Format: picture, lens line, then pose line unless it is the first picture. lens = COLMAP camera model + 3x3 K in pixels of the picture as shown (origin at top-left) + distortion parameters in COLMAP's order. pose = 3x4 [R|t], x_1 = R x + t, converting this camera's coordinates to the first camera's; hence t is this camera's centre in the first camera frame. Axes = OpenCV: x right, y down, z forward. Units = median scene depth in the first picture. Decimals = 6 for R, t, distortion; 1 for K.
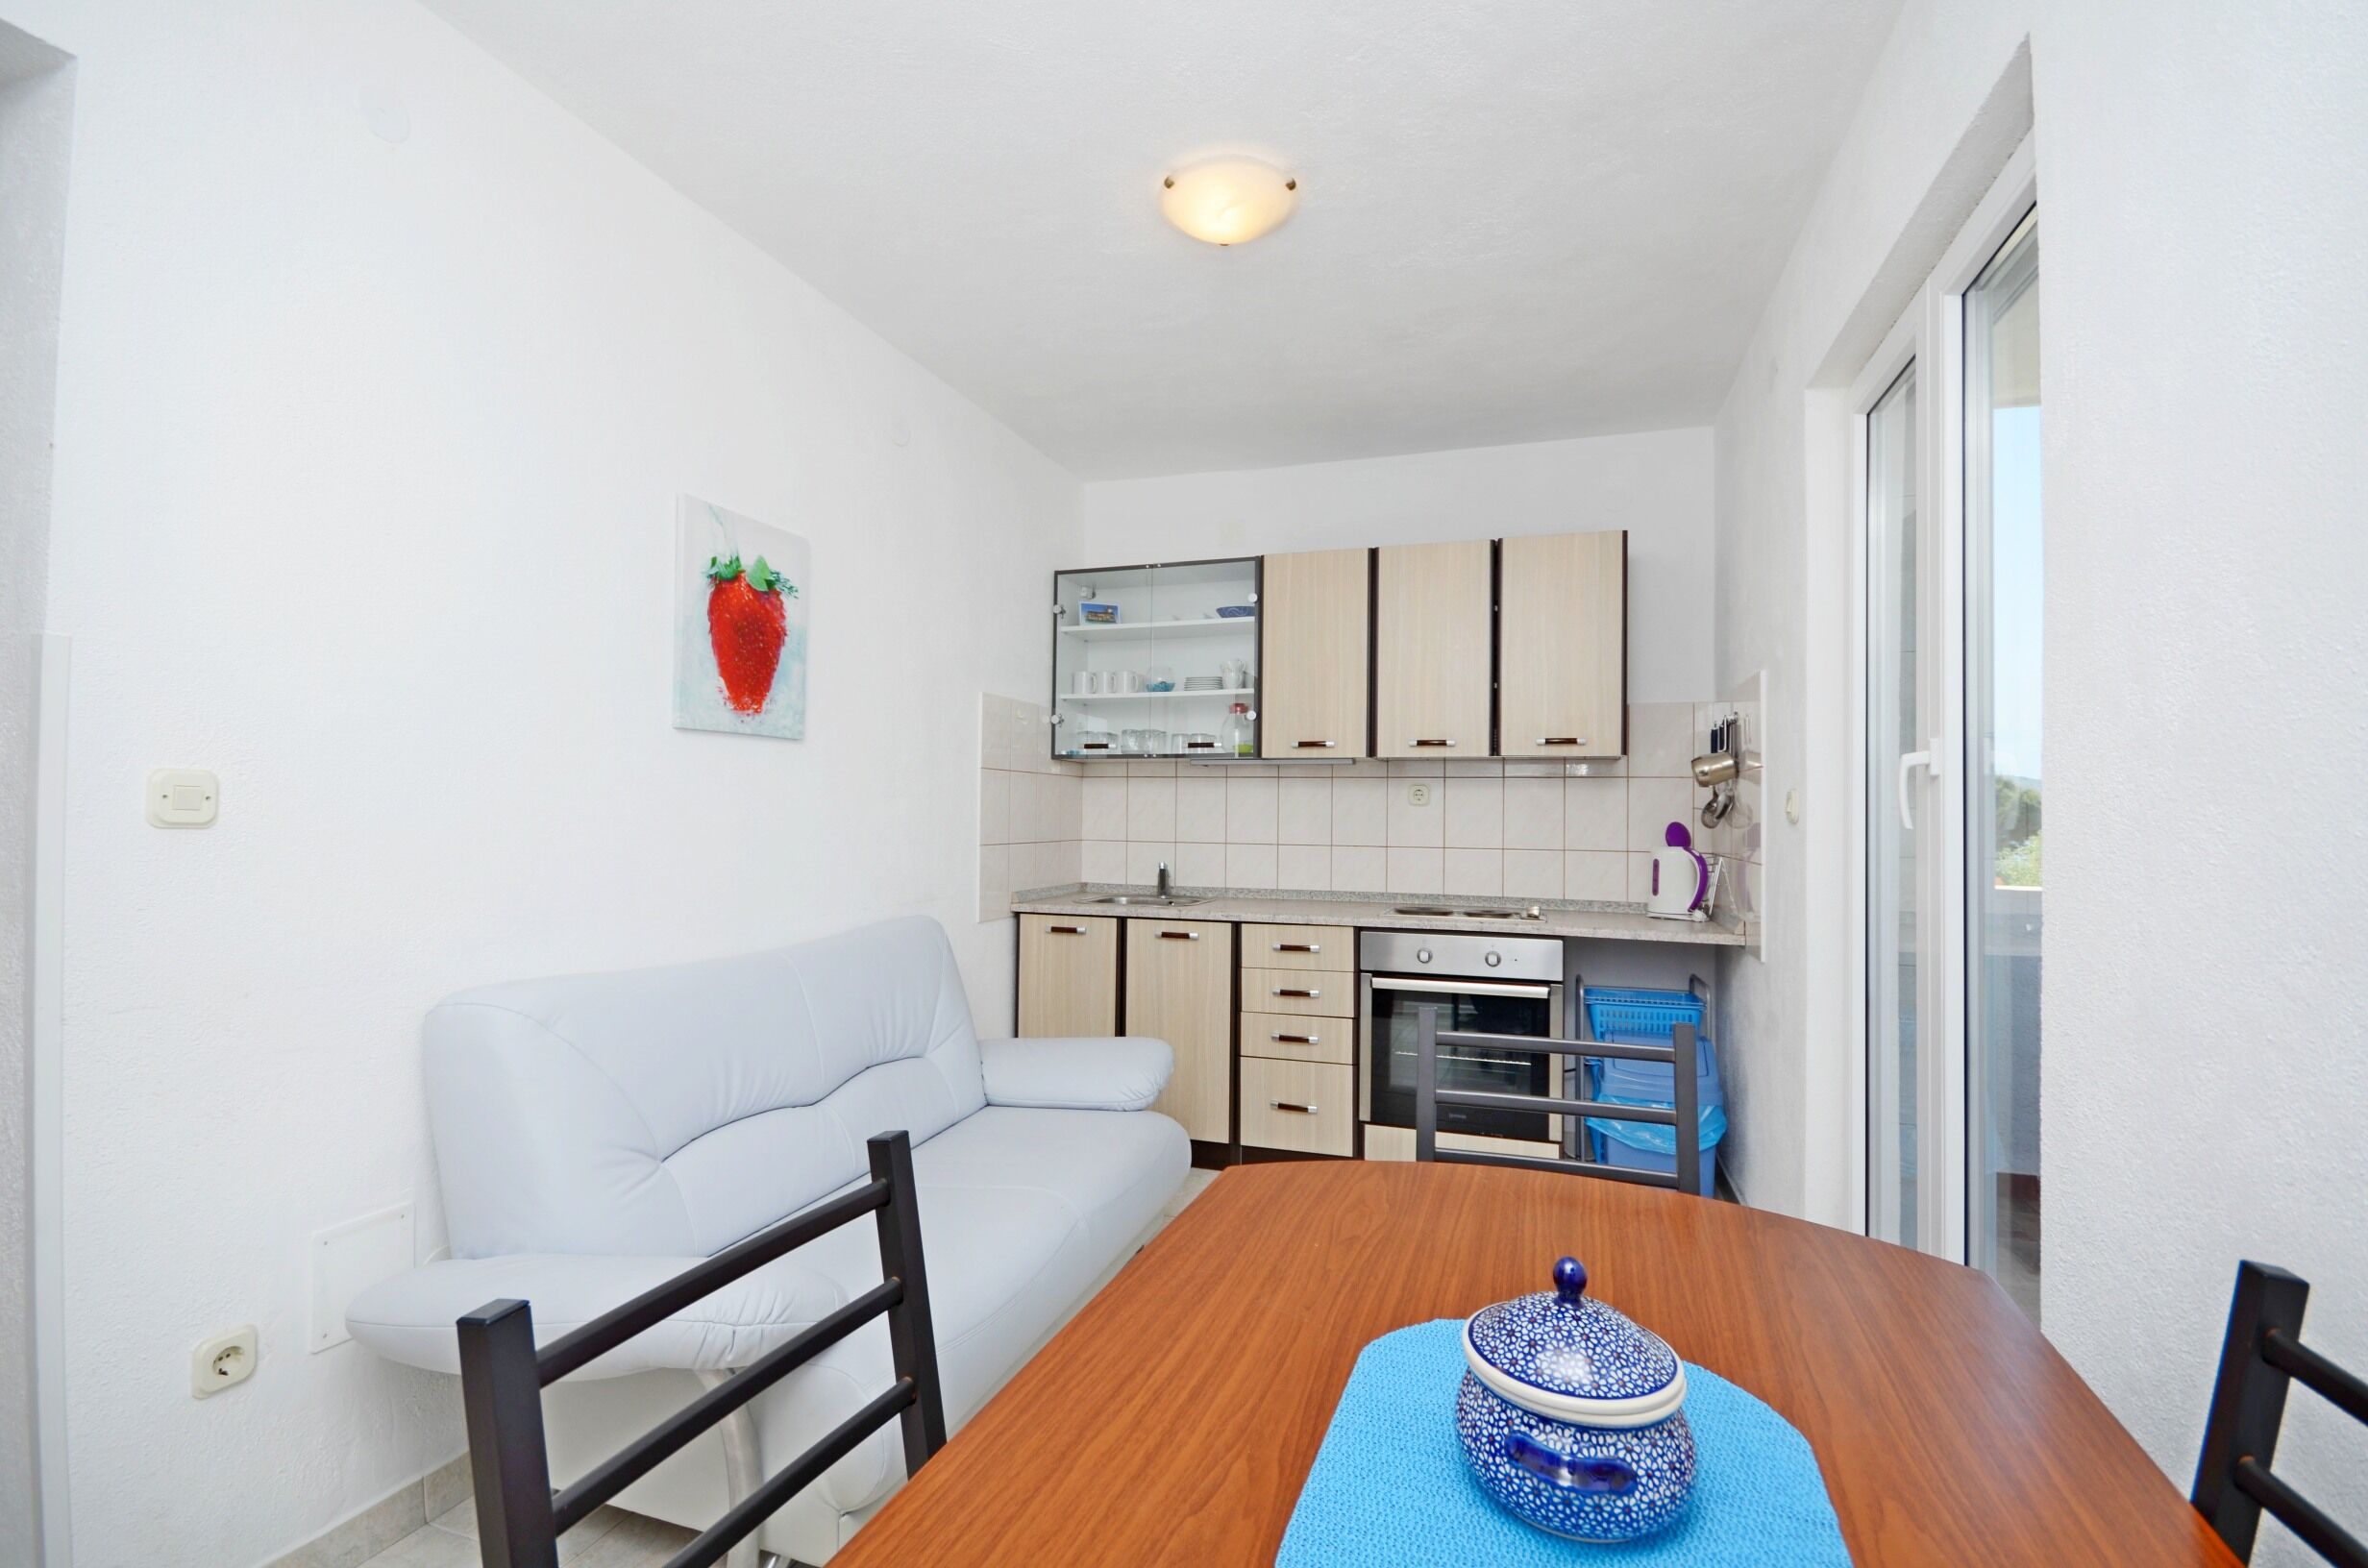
lens RADIAL K [[1045.3, 0, 1198.1], [0, 1045.3, 796.0], [0, 0, 1]] dist [0.000316, -0.000254]
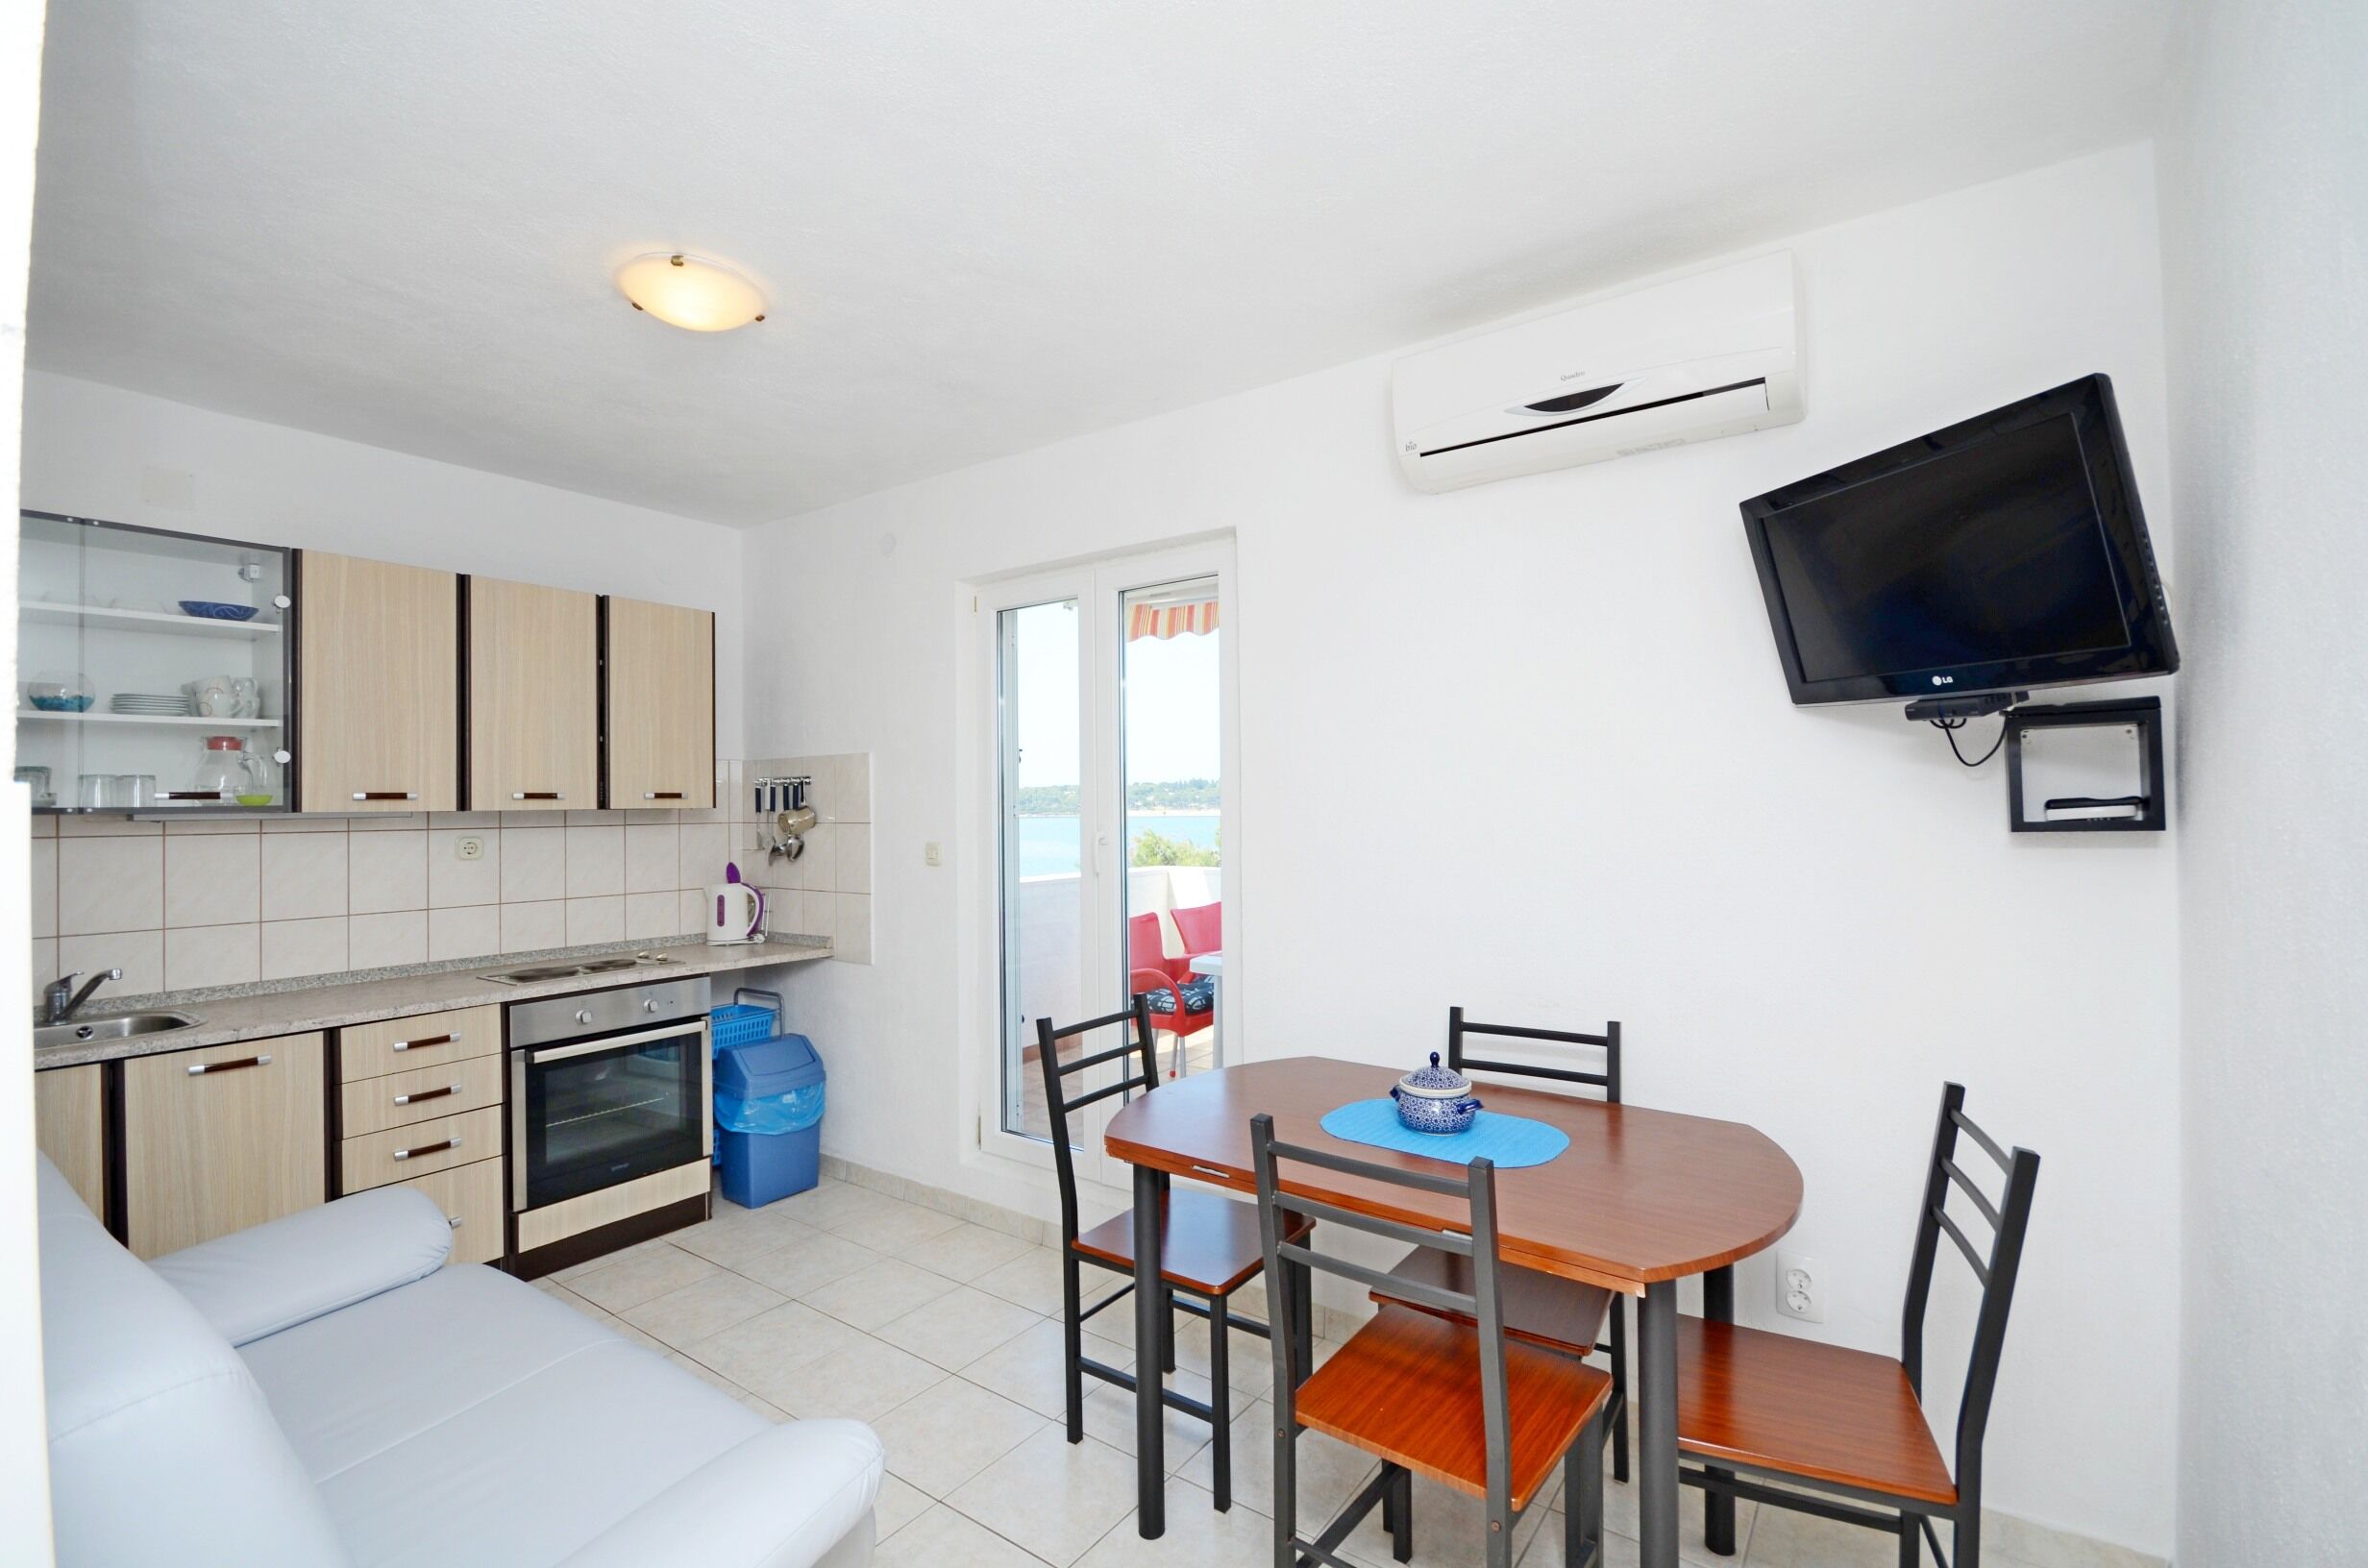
lens RADIAL K [[1045.3, 0, 1188.1], [0, 1045.3, 789.6], [0, 0, 1]] dist [0.000316, -0.000254]
pose [[0.291634, 0.000132, 0.956530, -0.525083], [0.000610, 1.000000, -0.000324, -0.056781], [-0.956530, 0.000678, 0.291634, 0.160176]]
